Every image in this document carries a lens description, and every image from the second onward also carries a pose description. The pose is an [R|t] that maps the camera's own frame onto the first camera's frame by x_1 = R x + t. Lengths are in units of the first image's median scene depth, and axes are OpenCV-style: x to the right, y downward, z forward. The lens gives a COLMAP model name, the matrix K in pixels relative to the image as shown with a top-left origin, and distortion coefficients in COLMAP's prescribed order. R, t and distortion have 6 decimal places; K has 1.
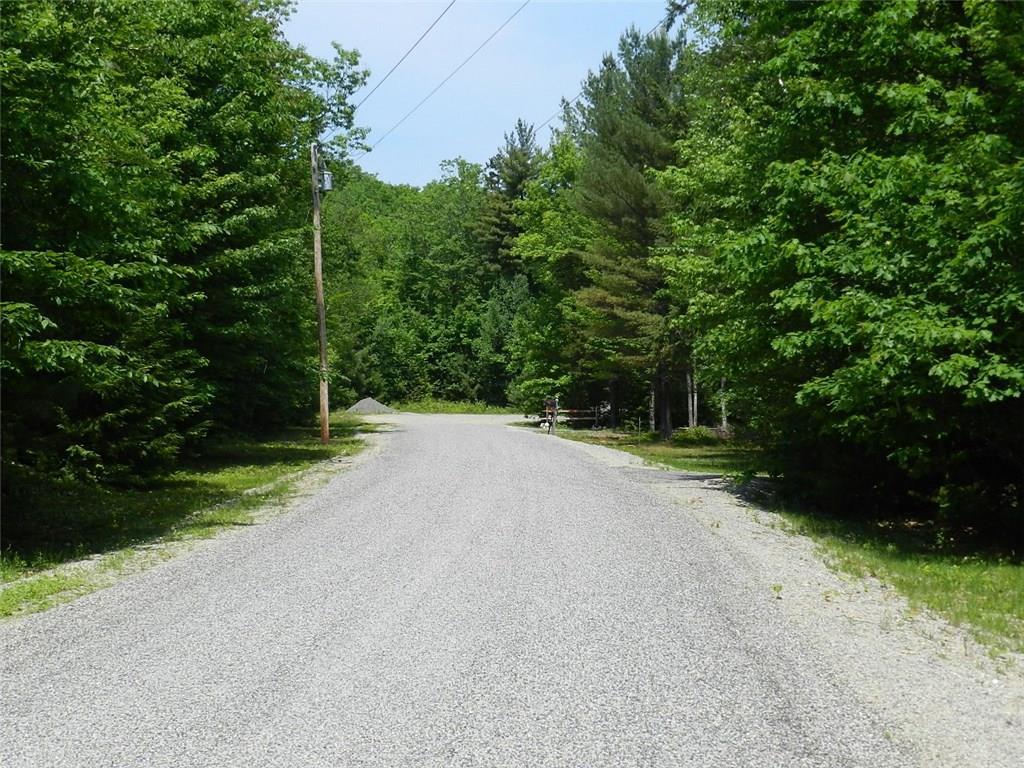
lens RADIAL K [[1789.0, 0, 512.0], [0, 1789.0, 384.0], [0, 0, 1]] dist [-0.012640, -0.009918]
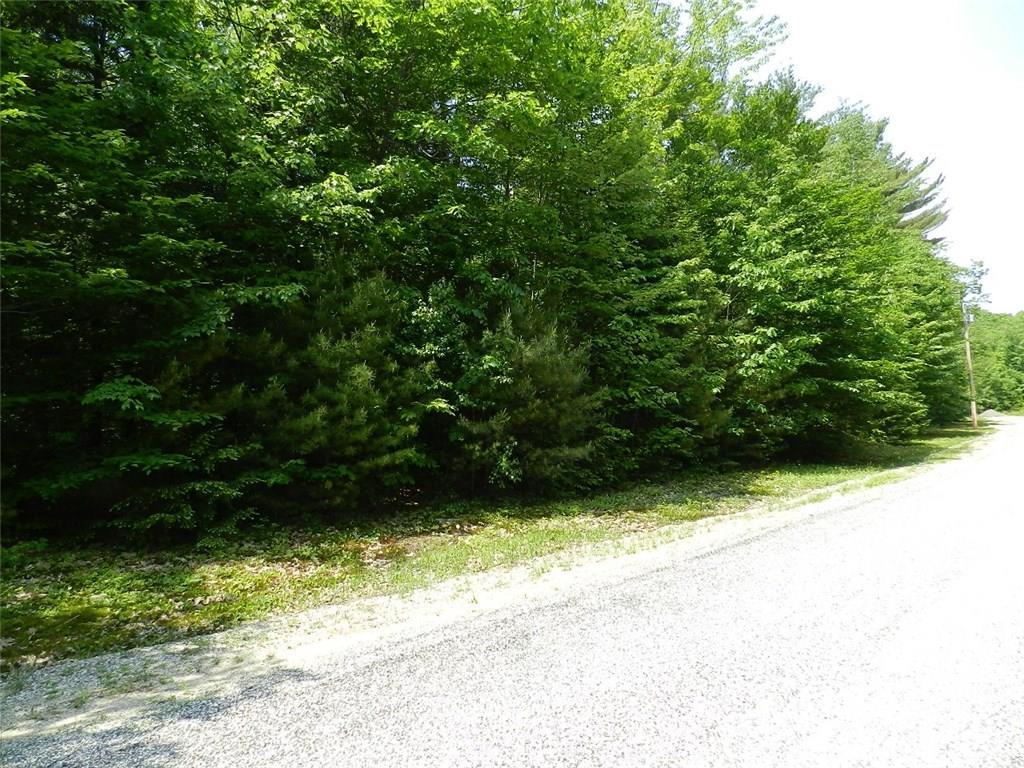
lens RADIAL K [[684.4, 0, 512.0], [0, 684.4, 384.0], [0, 0, 1]] dist [0.011168, -0.003739]
pose [[0.779135, -0.042258, -0.625430, -0.013451], [0.020720, 0.998916, -0.041682, -0.001110], [0.626514, 0.019517, 0.779166, -0.102032]]
